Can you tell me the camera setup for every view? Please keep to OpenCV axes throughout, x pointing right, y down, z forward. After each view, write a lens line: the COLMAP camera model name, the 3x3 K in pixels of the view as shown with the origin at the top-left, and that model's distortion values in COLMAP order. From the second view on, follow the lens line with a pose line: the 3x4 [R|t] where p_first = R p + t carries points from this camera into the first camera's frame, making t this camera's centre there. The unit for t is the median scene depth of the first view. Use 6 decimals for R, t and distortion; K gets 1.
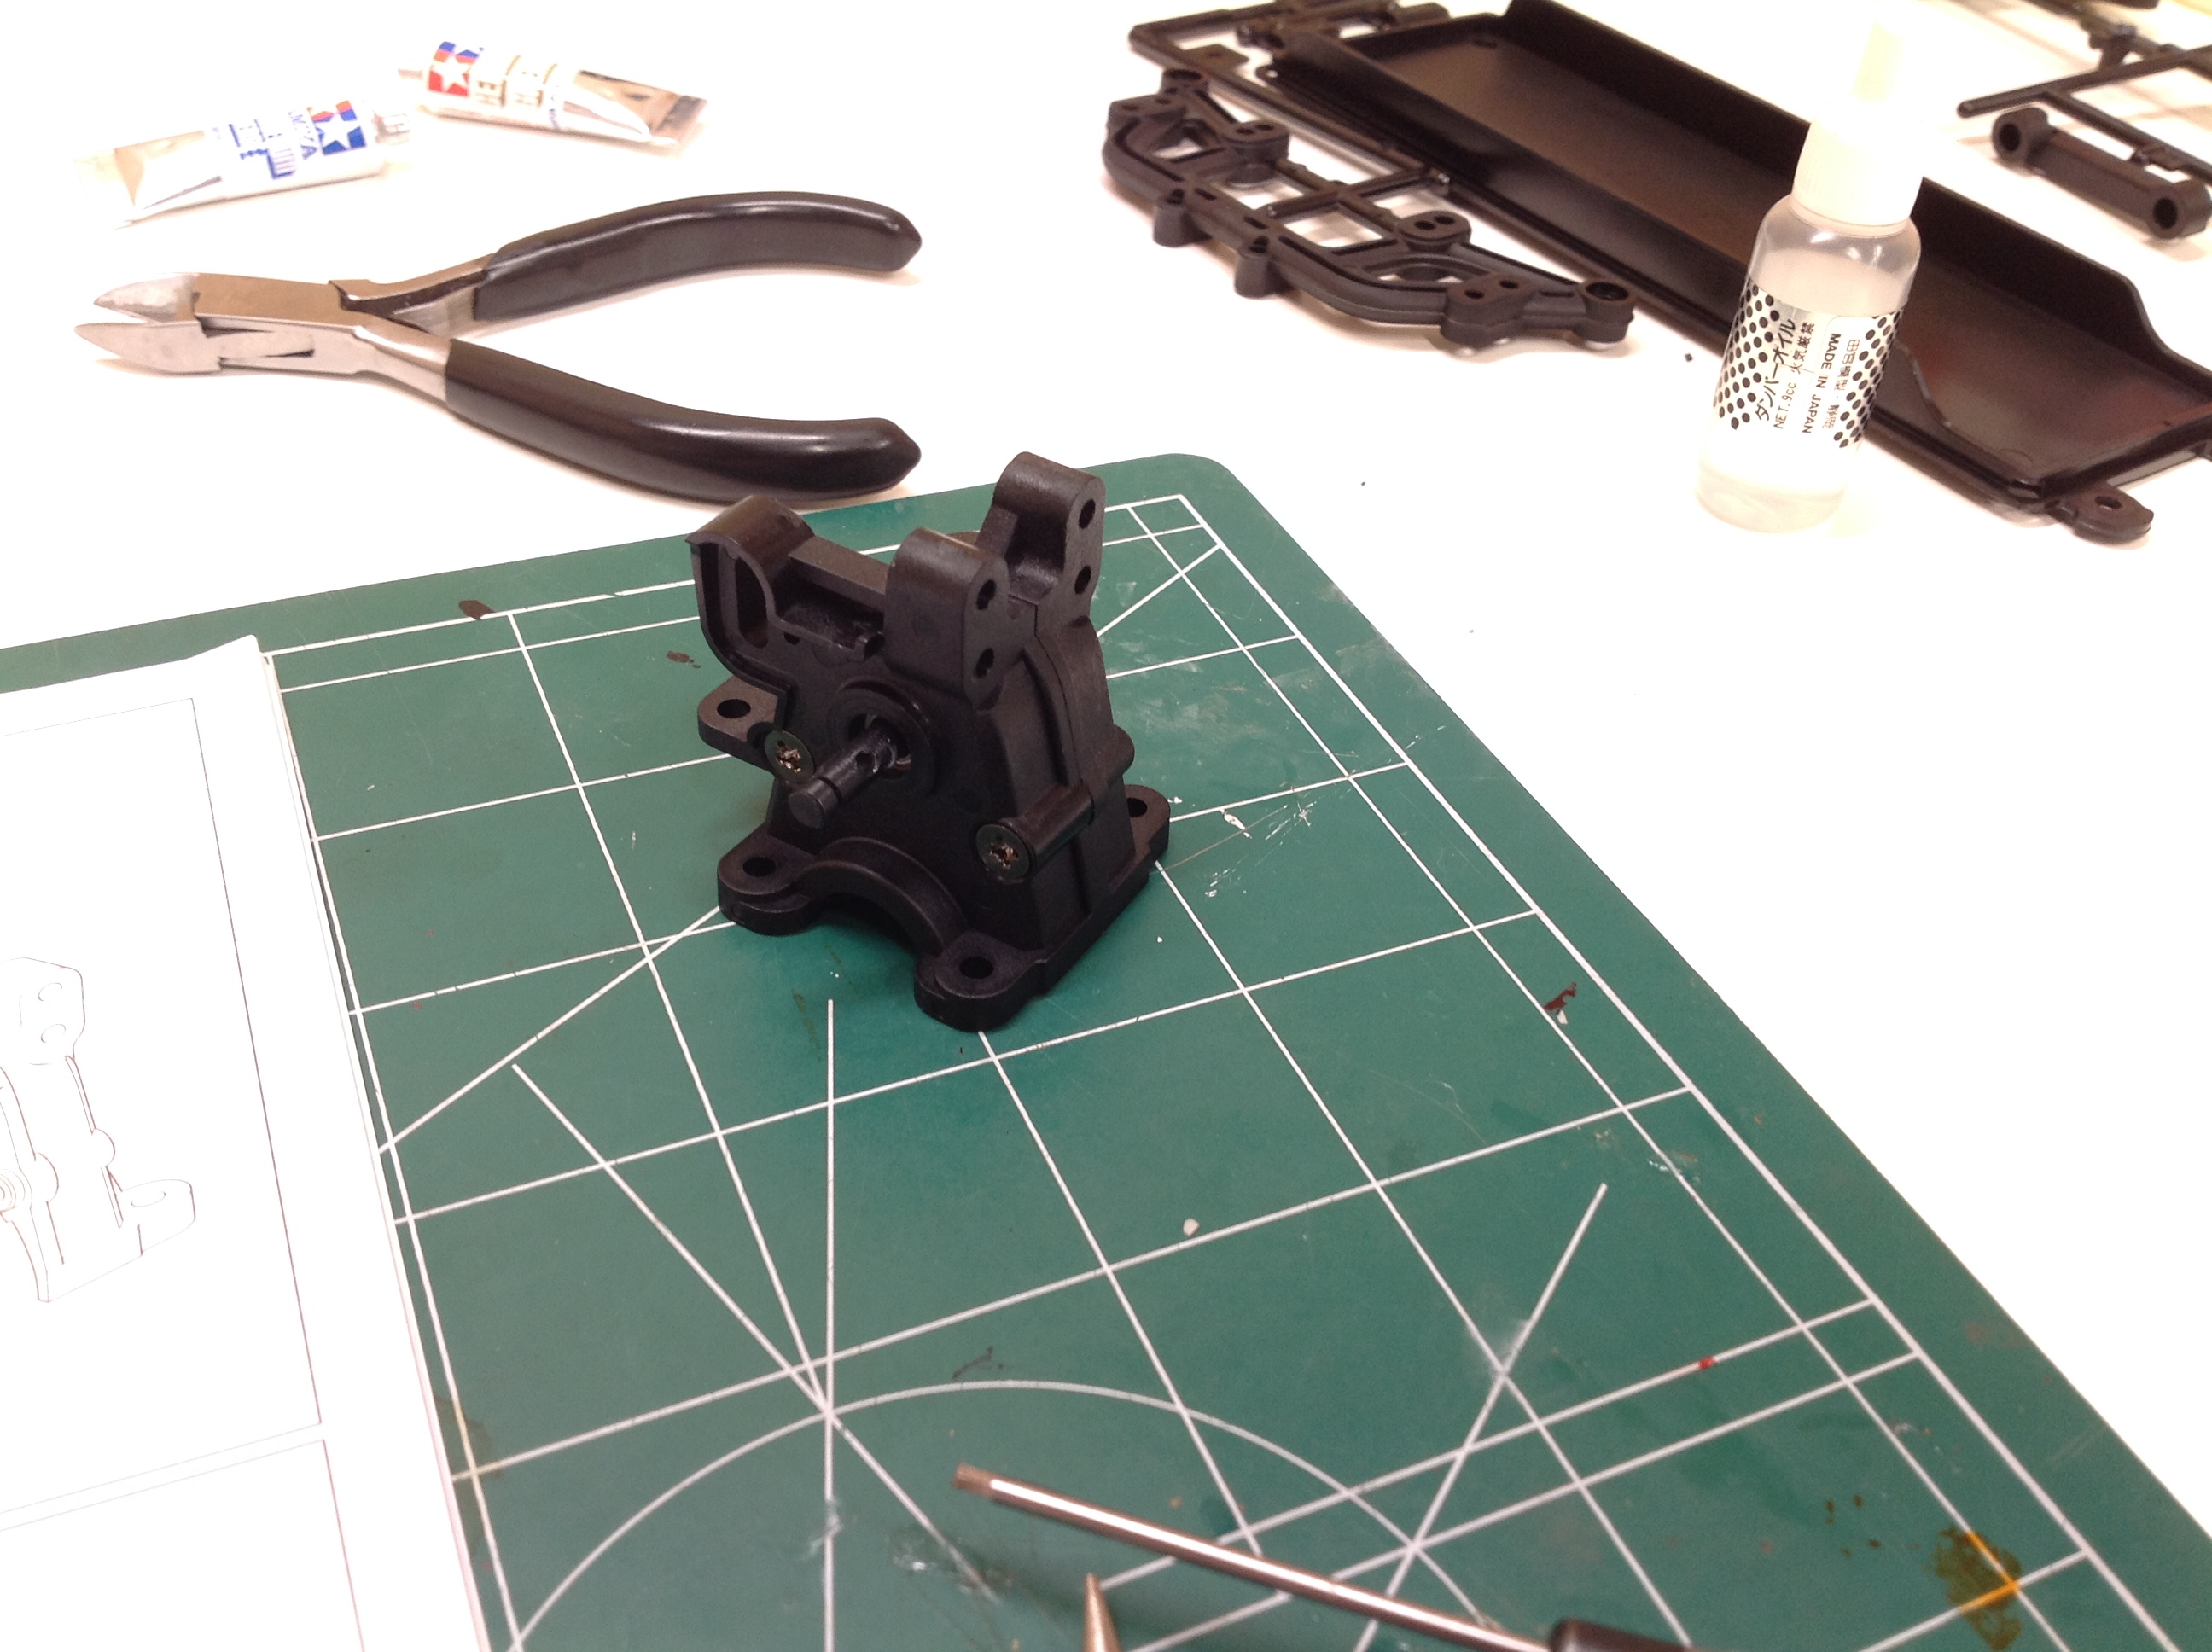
lens RADIAL K [[2176.5, 0, 1106.0], [0, 2176.5, 826.0], [0, 0, 1]] dist [0.154679, -0.435085]
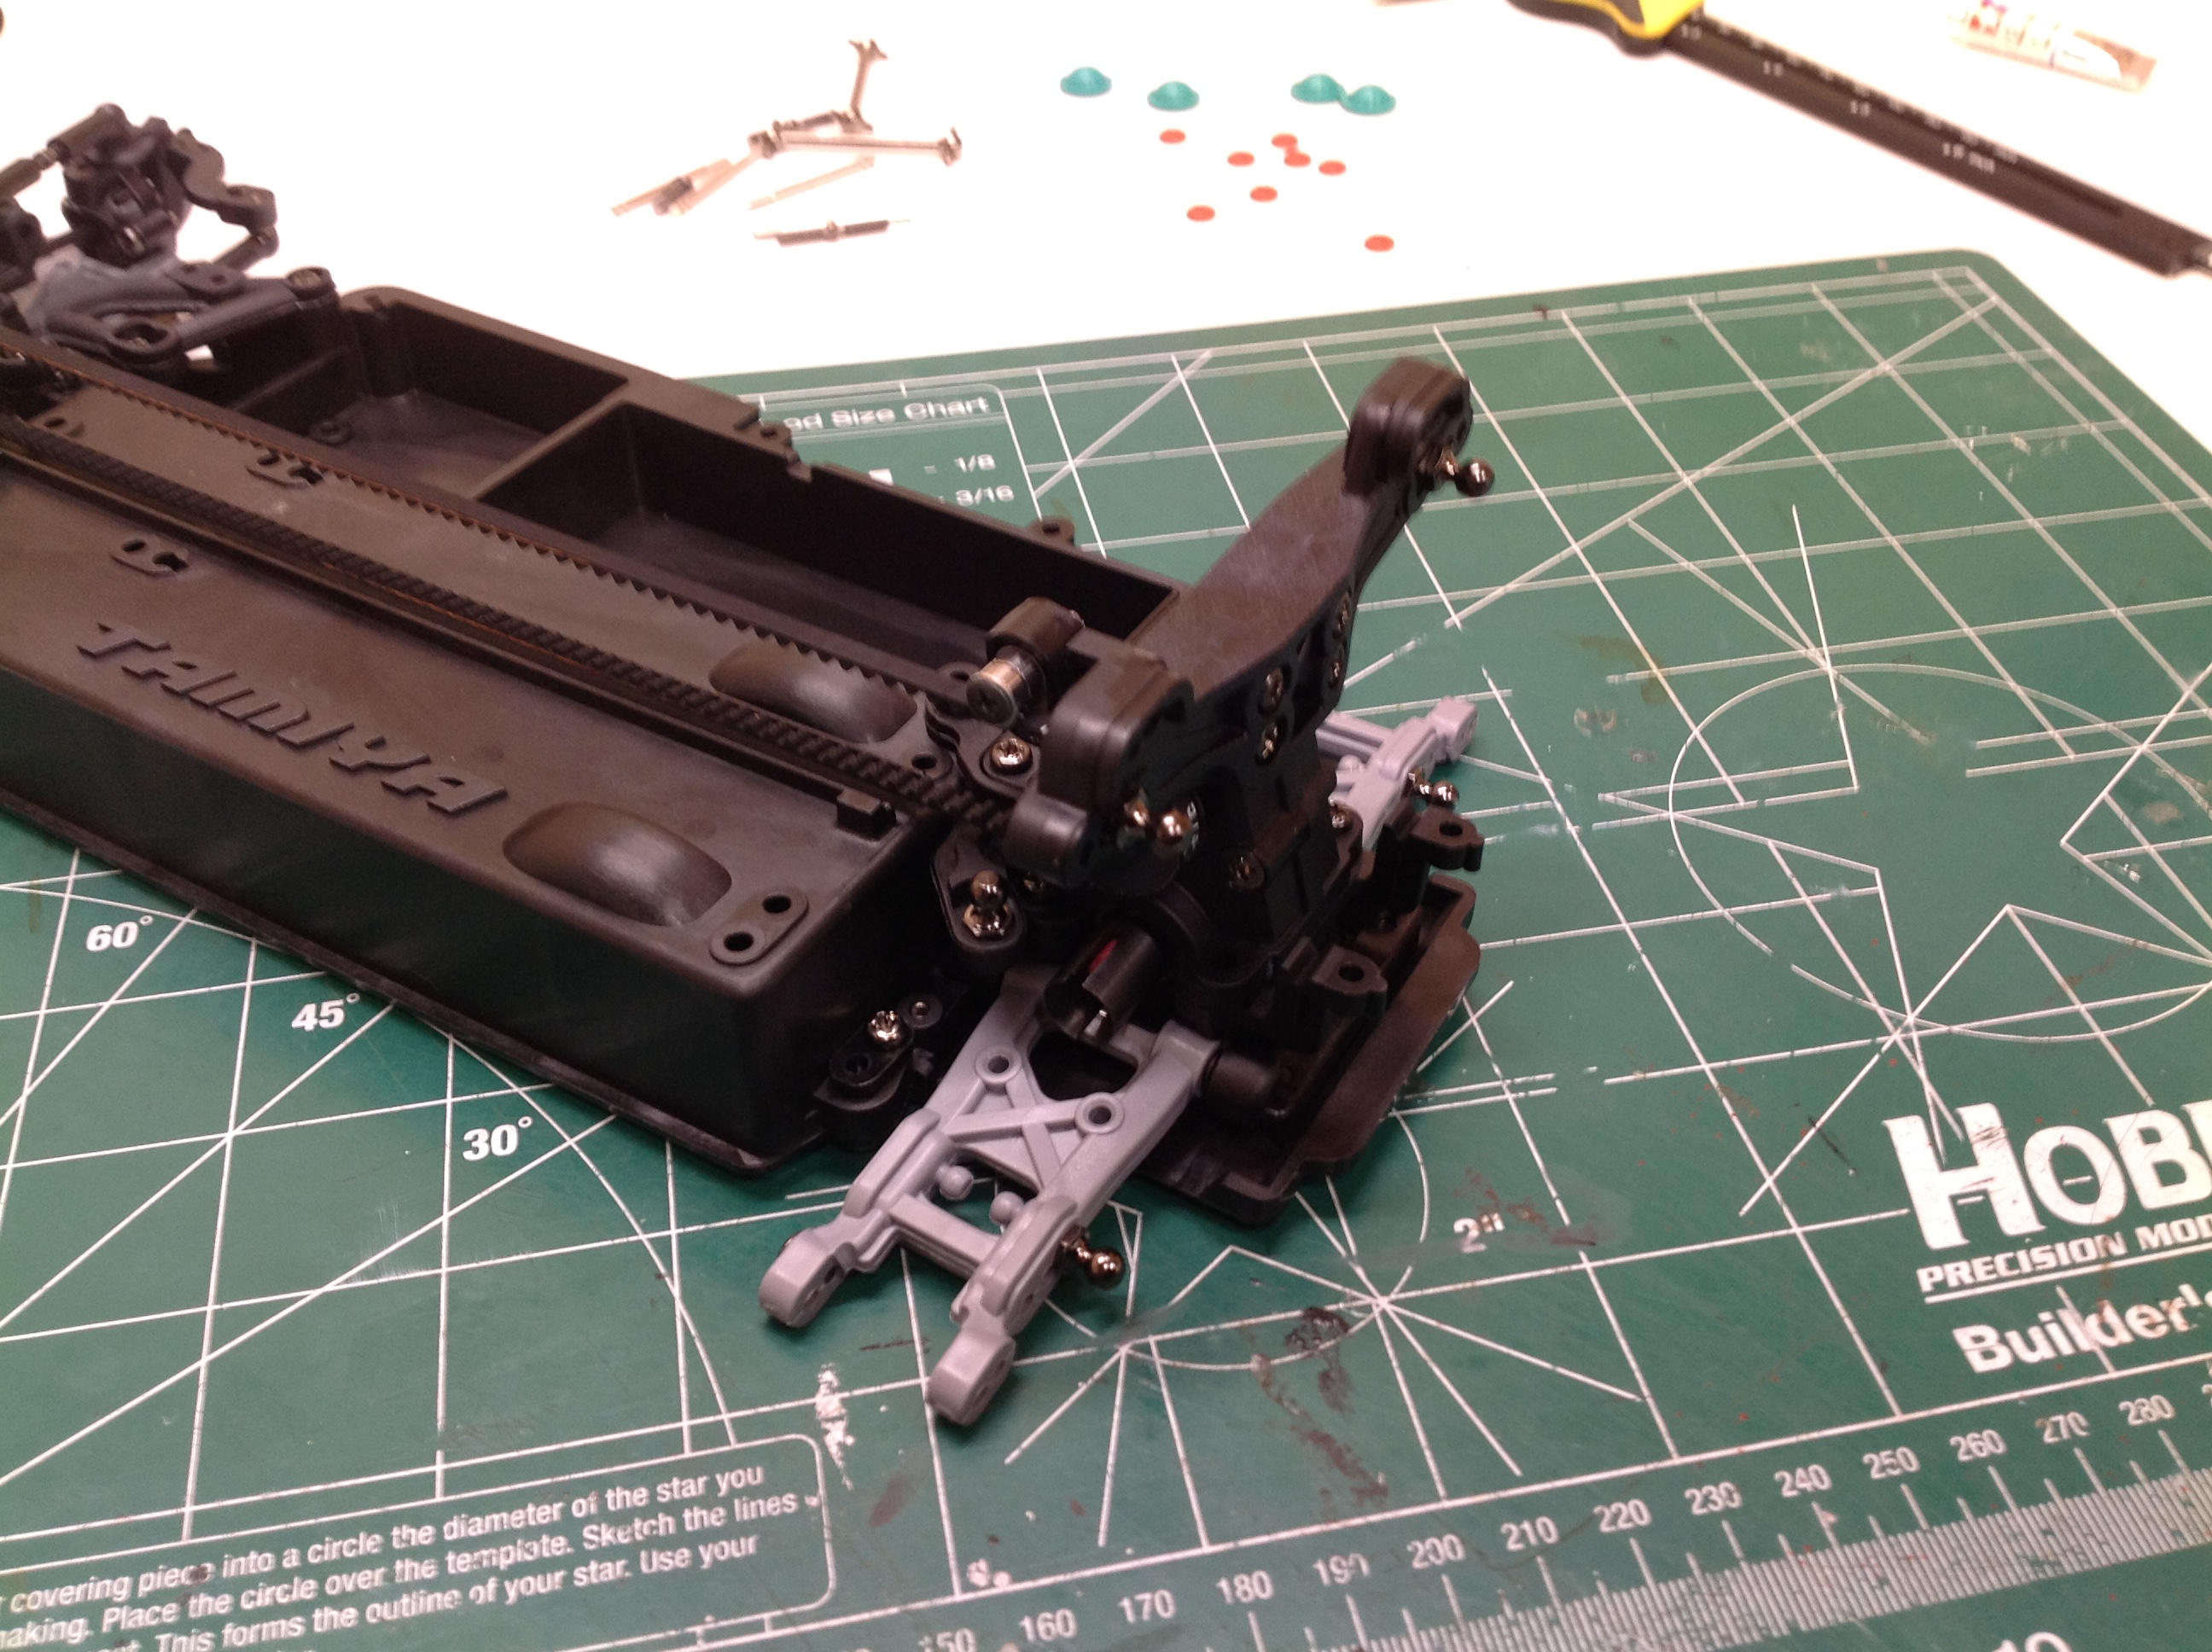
lens RADIAL K [[2185.1, 0, 1109.1], [0, 2185.1, 823.8], [0, 0, 1]] dist [0.171997, -0.497097]
pose [[0.976345, 0.089141, -0.196989, -0.312203], [-0.084325, 0.995901, 0.032716, 0.347881], [0.199098, -0.015331, 0.979860, -0.961296]]
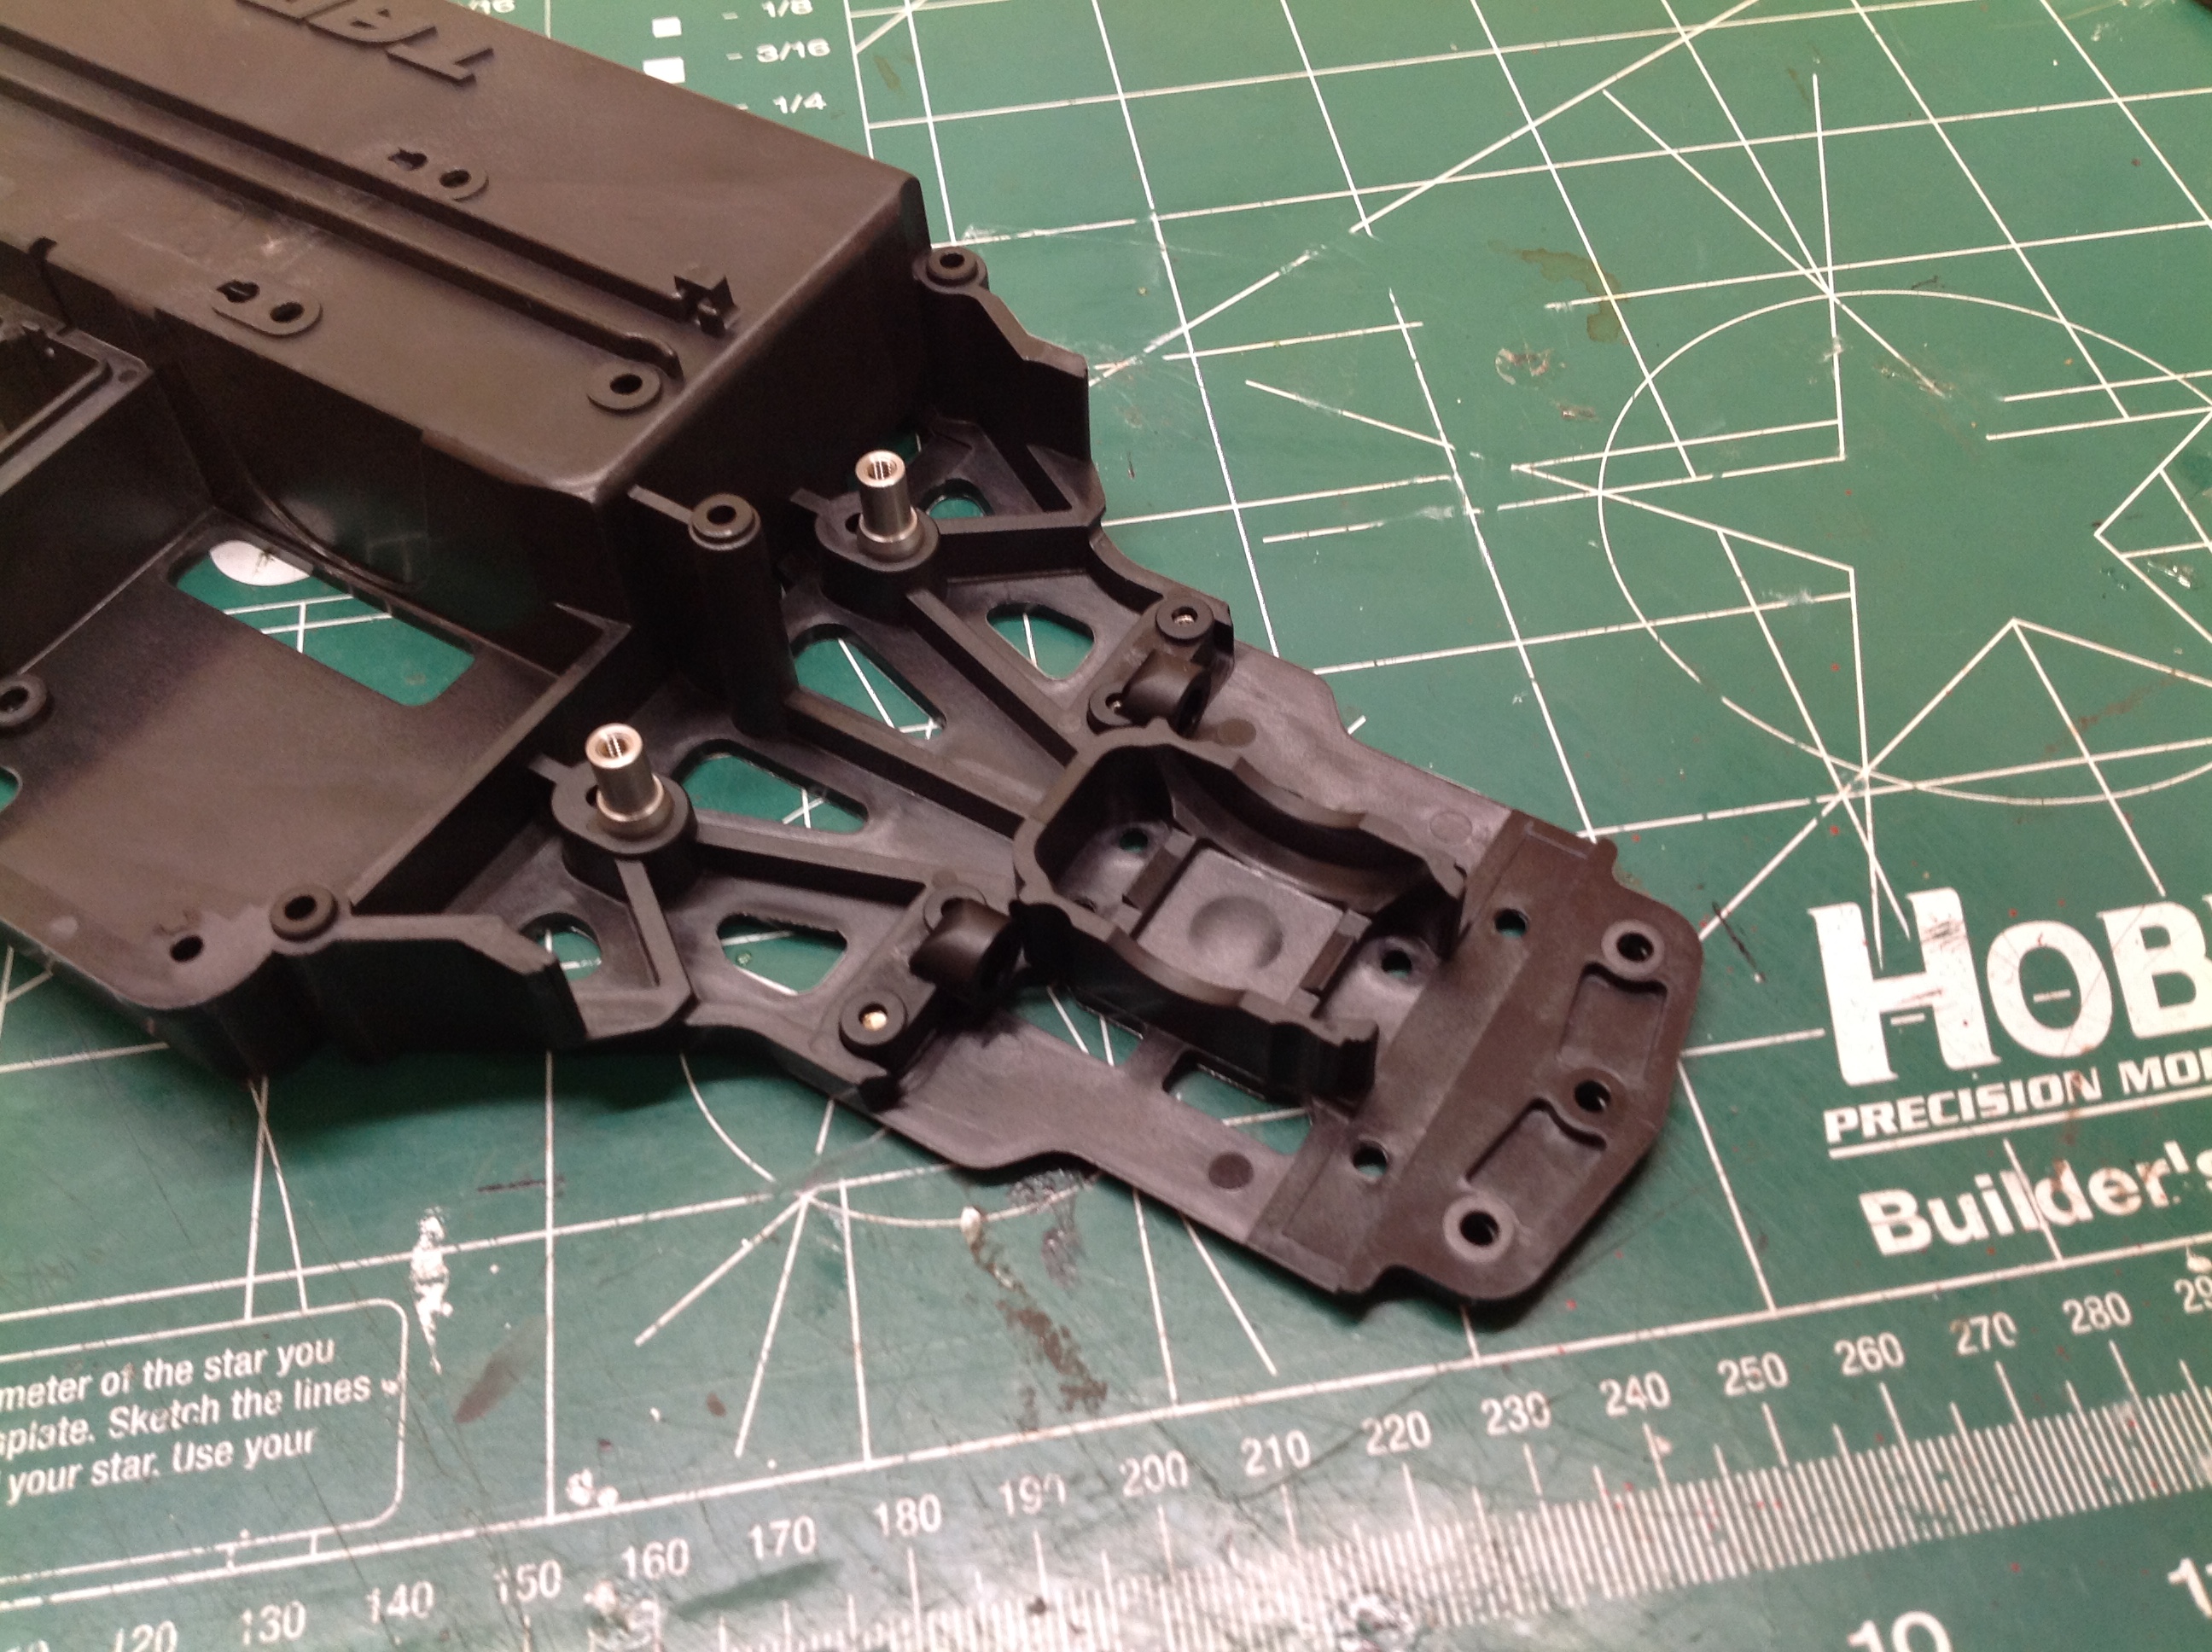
lens RADIAL K [[2238.0, 0, 1085.6], [0, 2238.0, 823.8], [0, 0, 1]] dist [0.195544, -0.610555]
pose [[0.963846, 0.143856, -0.224291, -0.193561], [-0.091730, 0.969429, 0.227581, 0.274447], [0.250173, -0.198778, 0.947576, -0.643698]]
